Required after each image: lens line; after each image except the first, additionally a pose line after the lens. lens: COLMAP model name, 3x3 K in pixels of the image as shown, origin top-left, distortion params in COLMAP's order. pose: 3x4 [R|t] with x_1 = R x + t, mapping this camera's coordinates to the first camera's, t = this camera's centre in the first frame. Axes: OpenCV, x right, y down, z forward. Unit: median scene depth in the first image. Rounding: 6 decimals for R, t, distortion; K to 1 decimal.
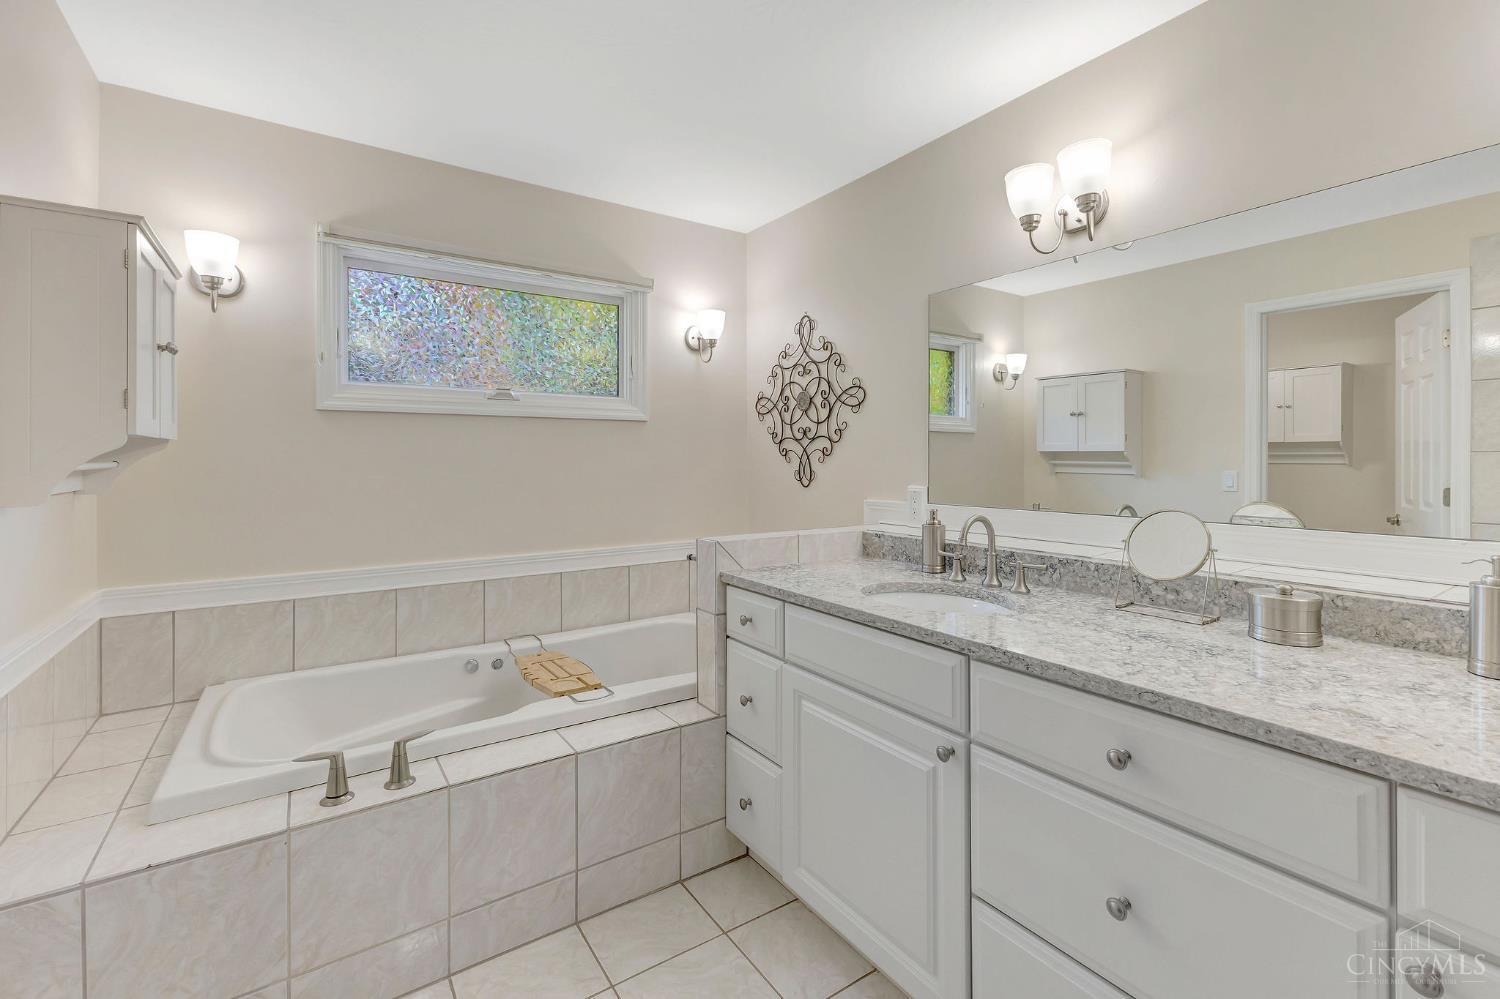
lens RADIAL K [[664.1, 0, 743.5], [0, 664.1, 460.0], [0, 0, 1]] dist [0.009840, -0.000429]
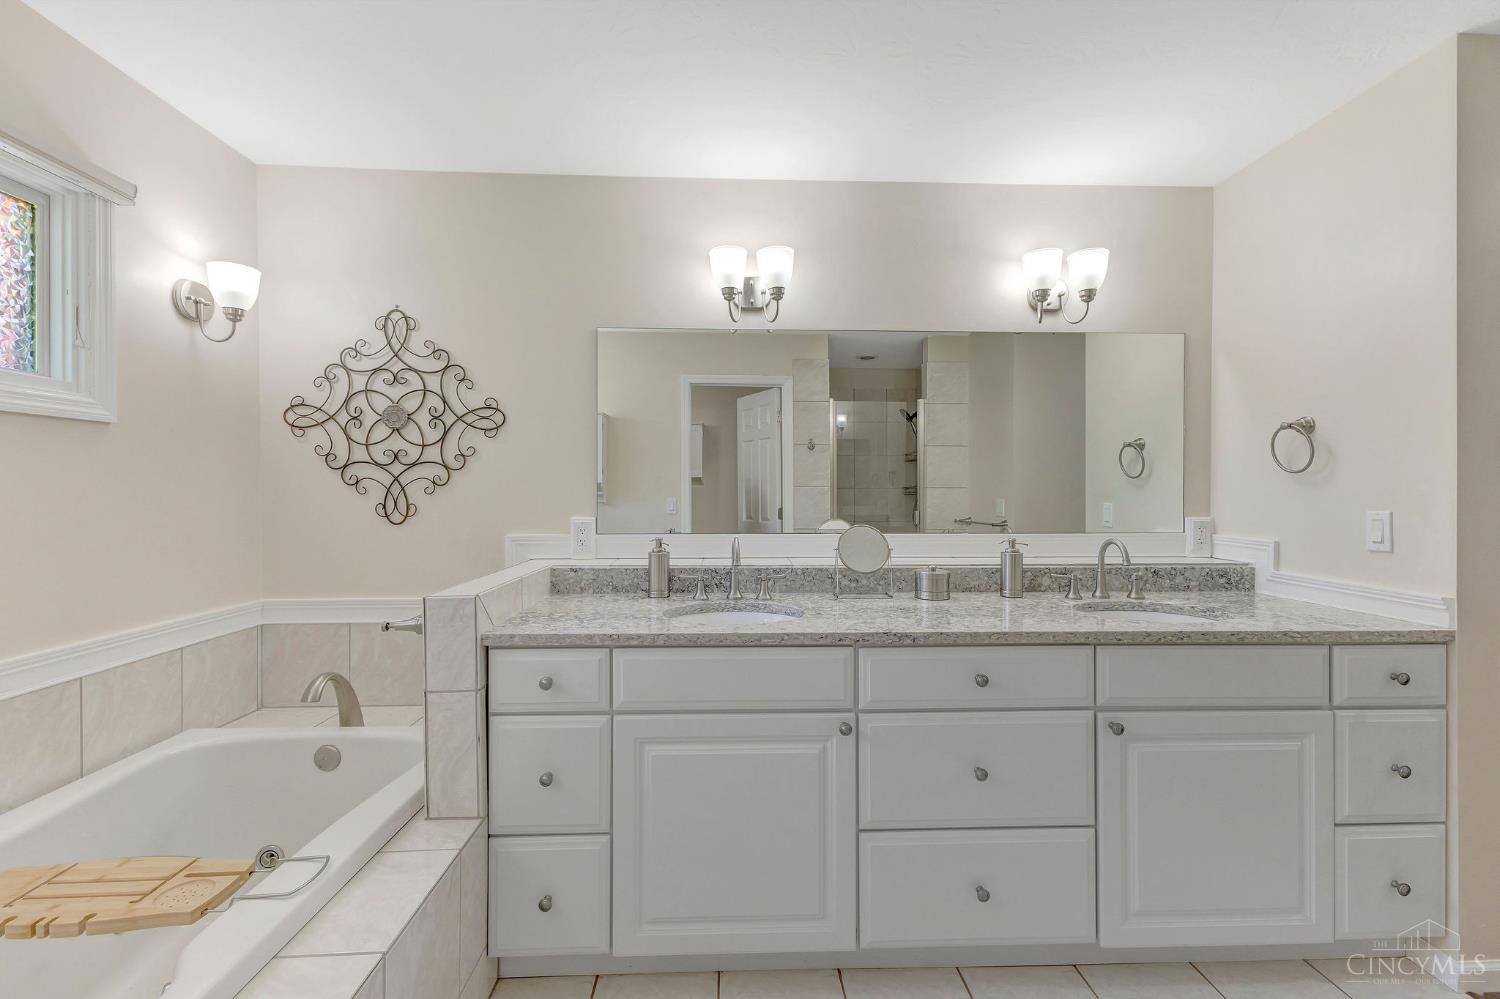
lens RADIAL K [[664.1, 0, 739.5], [0, 664.1, 493.2], [0, 0, 1]] dist [0.009840, -0.000429]
pose [[0.519642, -0.002406, 0.854381, -0.414115], [-0.001854, 0.999991, 0.003944, -0.001172], [-0.854382, -0.003634, 0.519633, 0.254781]]
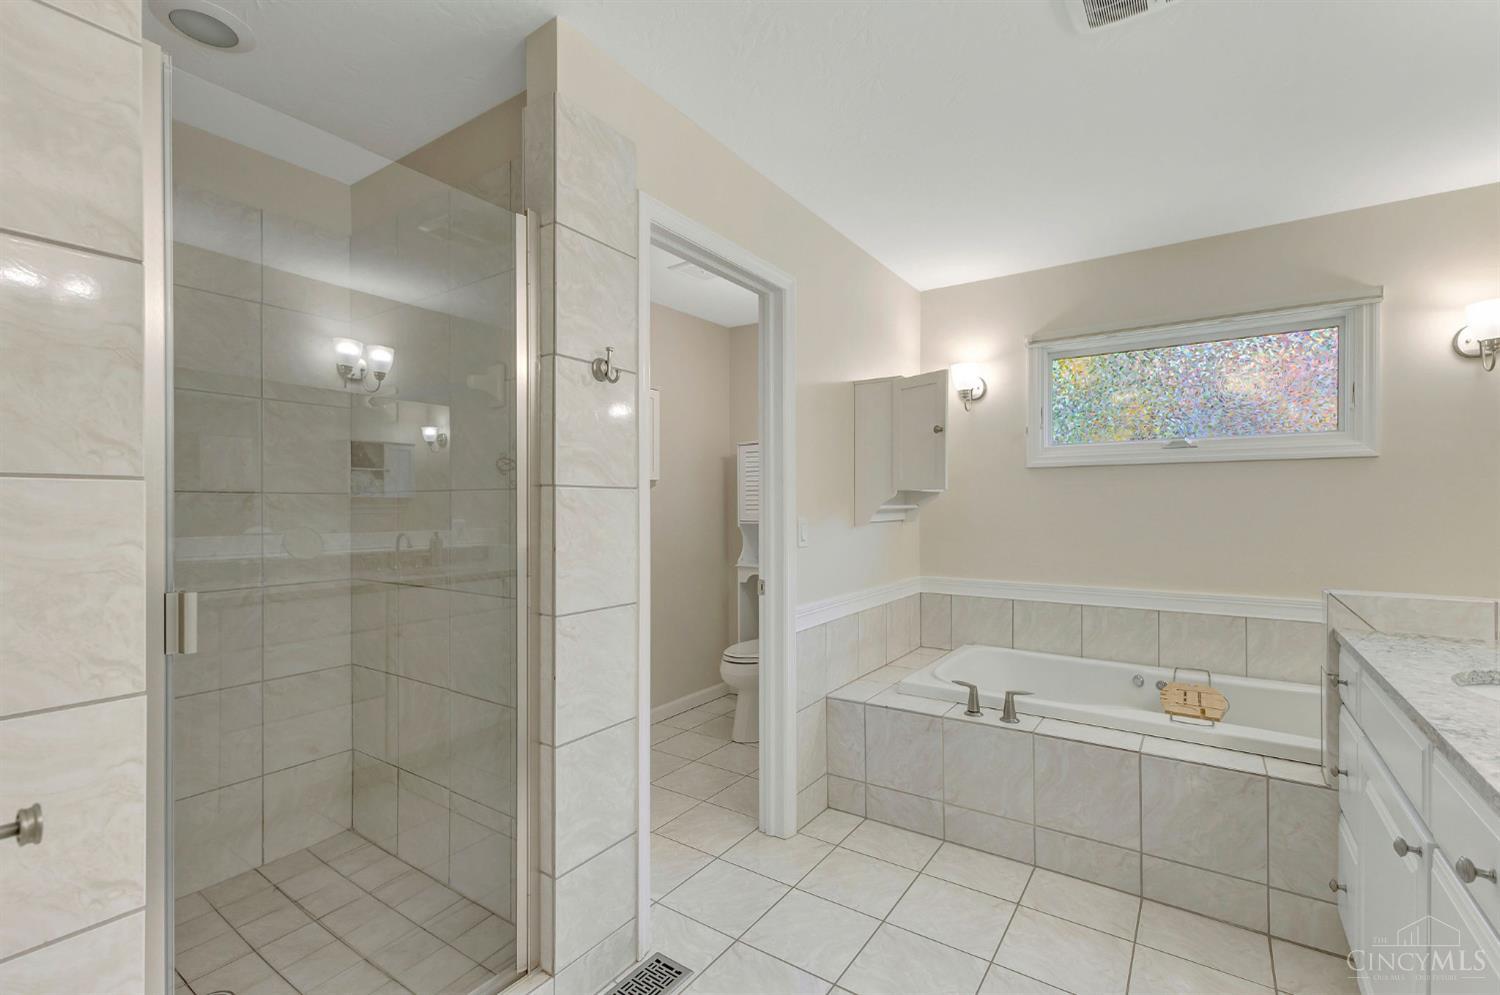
lens RADIAL K [[664.1, 0, 753.4], [0, 664.1, 505.5], [0, 0, 1]] dist [0.009840, -0.000429]
pose [[0.362430, 0.002052, -0.932009, 0.406705], [0.002589, 0.999992, 0.003208, -0.002055], [0.932007, -0.003576, 0.362422, -0.044417]]
